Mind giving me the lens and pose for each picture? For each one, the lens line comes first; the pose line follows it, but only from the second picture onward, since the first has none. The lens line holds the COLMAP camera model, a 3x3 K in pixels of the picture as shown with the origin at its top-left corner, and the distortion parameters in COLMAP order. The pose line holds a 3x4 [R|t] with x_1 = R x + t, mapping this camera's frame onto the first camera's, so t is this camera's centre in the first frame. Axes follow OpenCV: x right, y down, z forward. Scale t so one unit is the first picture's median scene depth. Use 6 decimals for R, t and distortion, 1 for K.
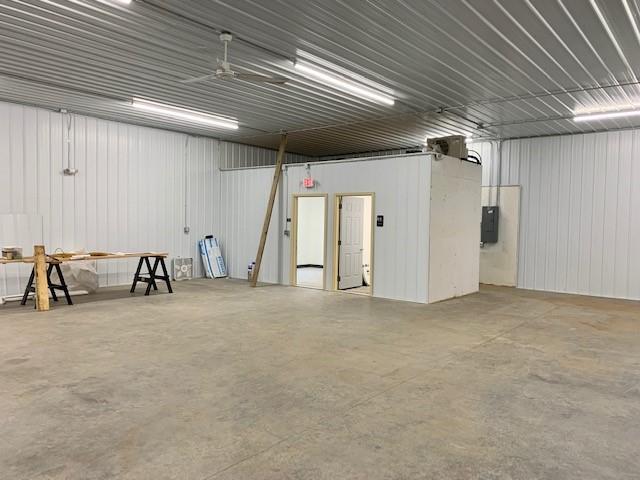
lens RADIAL K [[484.8, 0, 320.0], [0, 484.8, 240.0], [0, 0, 1]] dist [-0.004812, -0.004293]
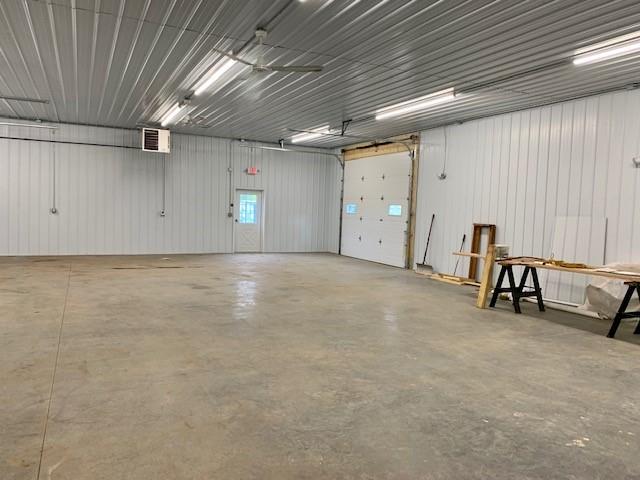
lens RADIAL K [[467.0, 0, 296.8], [0, 467.0, 239.3], [0, 0, 1]] dist [0.001377, 0.001855]
pose [[-0.426741, 0.027214, -0.903964, 0.744086], [-0.072720, 0.995278, 0.064292, -0.049430], [0.901445, 0.093173, -0.422747, 1.663538]]
